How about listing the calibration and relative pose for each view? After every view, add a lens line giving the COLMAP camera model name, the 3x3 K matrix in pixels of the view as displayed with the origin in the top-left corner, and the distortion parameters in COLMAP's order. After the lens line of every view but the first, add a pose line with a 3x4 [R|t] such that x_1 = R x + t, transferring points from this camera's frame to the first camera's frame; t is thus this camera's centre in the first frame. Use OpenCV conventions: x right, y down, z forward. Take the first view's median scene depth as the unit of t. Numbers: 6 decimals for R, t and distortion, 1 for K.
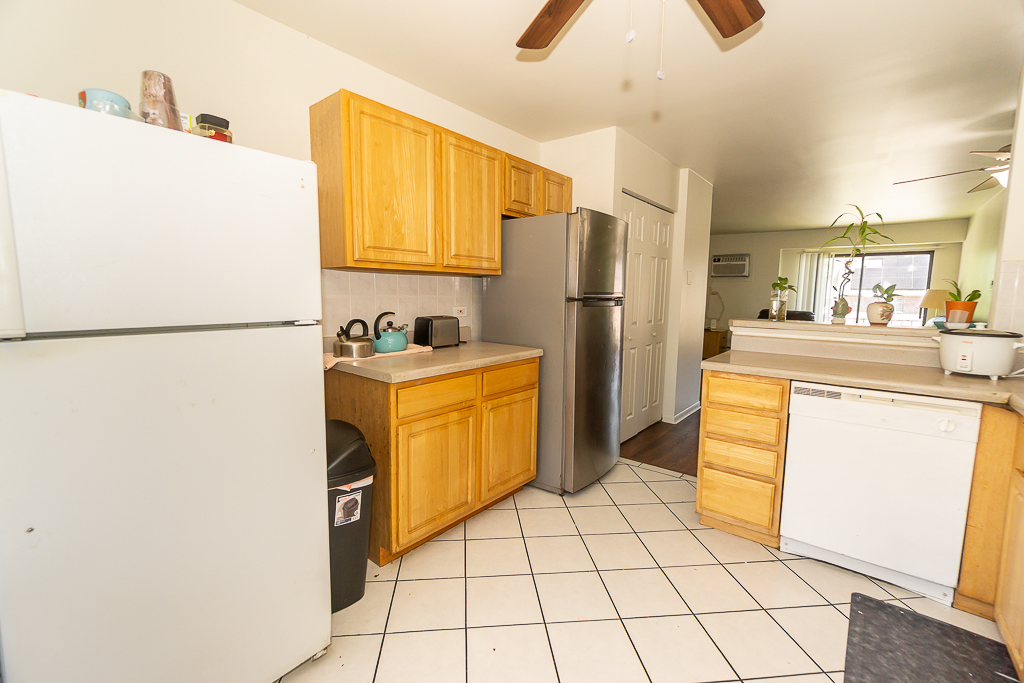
lens RADIAL K [[443.1, 0, 512.0], [0, 443.1, 341.5], [0, 0, 1]] dist [-0.000093, -0.000388]
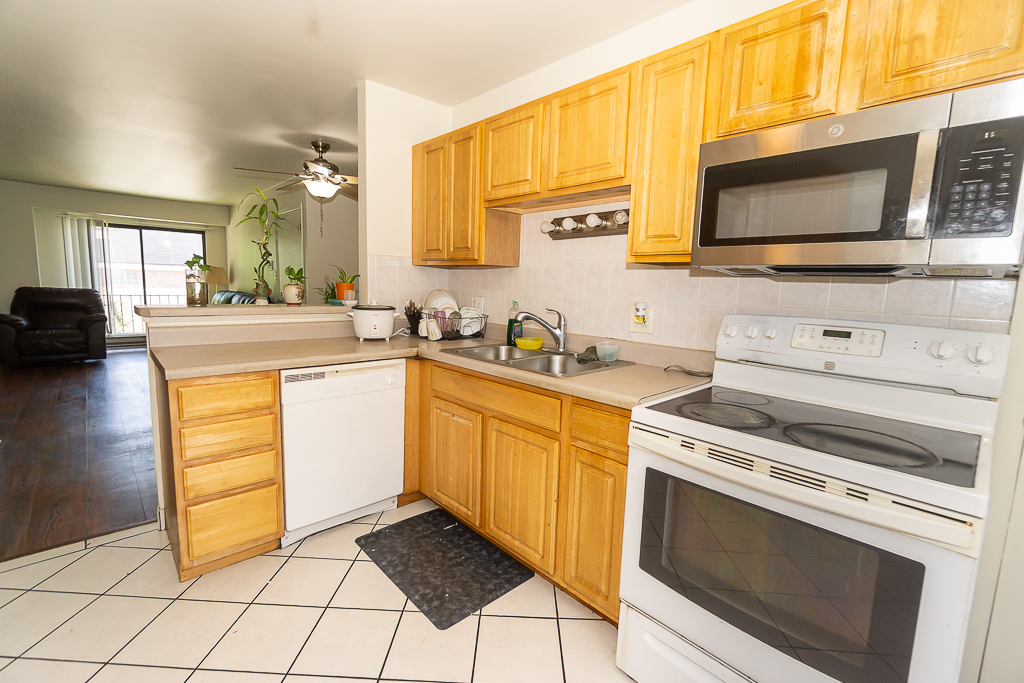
lens RADIAL K [[443.1, 0, 512.0], [0, 443.1, 341.5], [0, 0, 1]] dist [-0.000093, -0.000388]
pose [[0.141717, -0.138070, 0.980231, -0.201855], [0.079938, 0.988587, 0.127690, -0.050344], [-0.986674, 0.060262, 0.151136, 0.350515]]
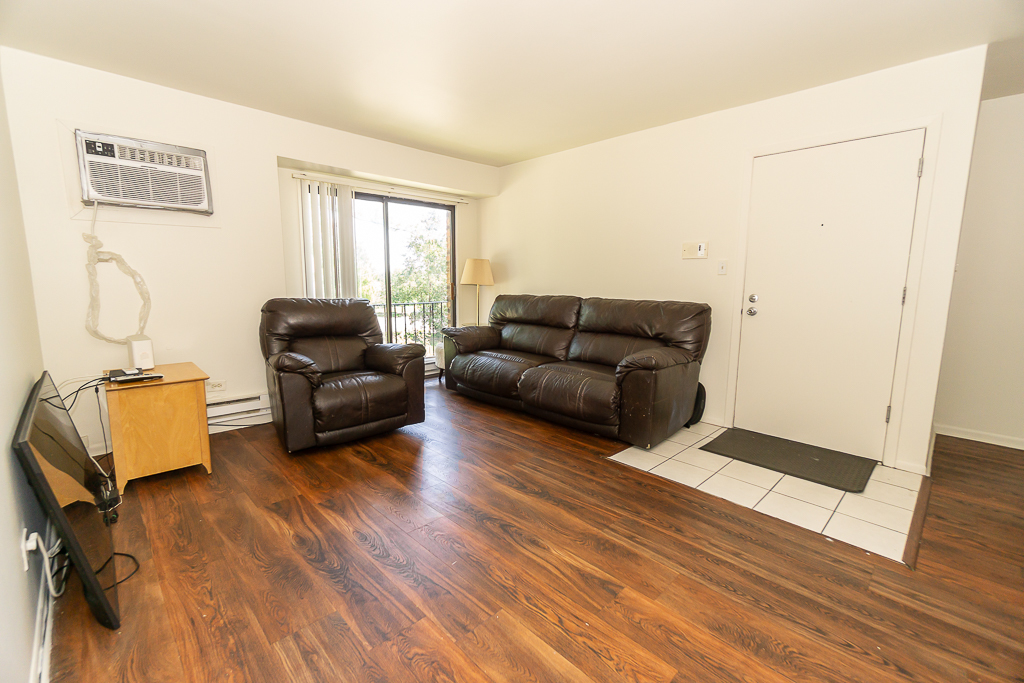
lens RADIAL K [[437.7, 0, 498.5], [0, 437.7, 340.5], [0, 0, 1]] dist [-0.017473, 0.000181]
pose [[0.128778, -0.149235, 0.980380, 0.811794], [0.106383, 0.984986, 0.135963, -0.278864], [-0.985951, 0.086786, 0.142720, 3.063326]]
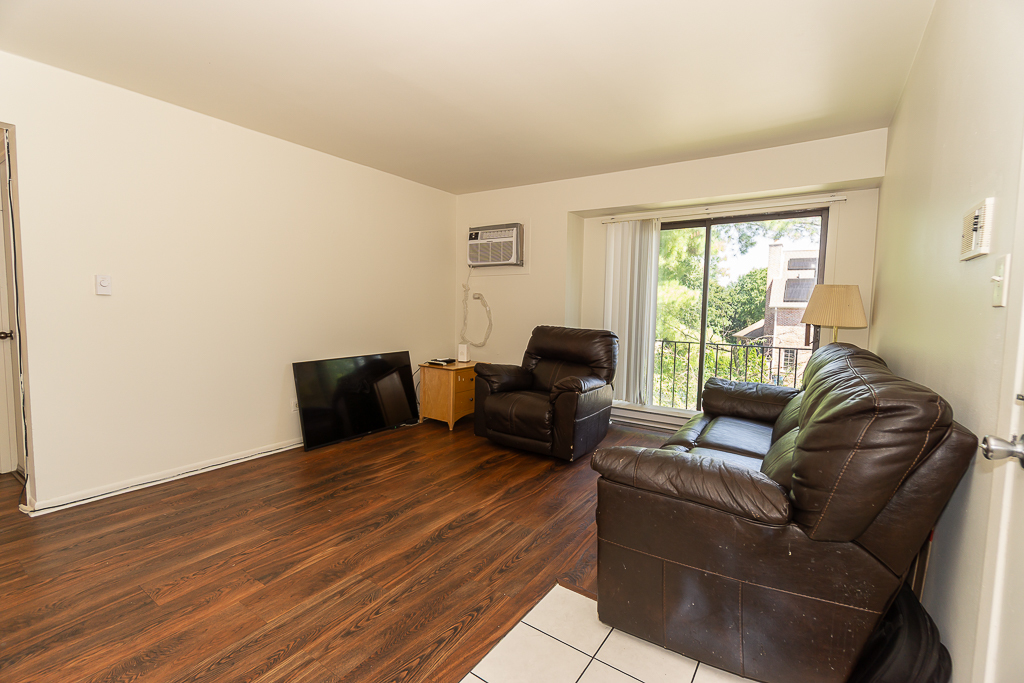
lens RADIAL K [[443.1, 0, 512.0], [0, 443.1, 341.5], [0, 0, 1]] dist [-0.000093, -0.000388]
pose [[0.995867, -0.001963, 0.090799, 2.027449], [0.004531, 0.999595, -0.028094, -0.163312], [-0.090707, 0.028389, 0.995473, 1.984092]]
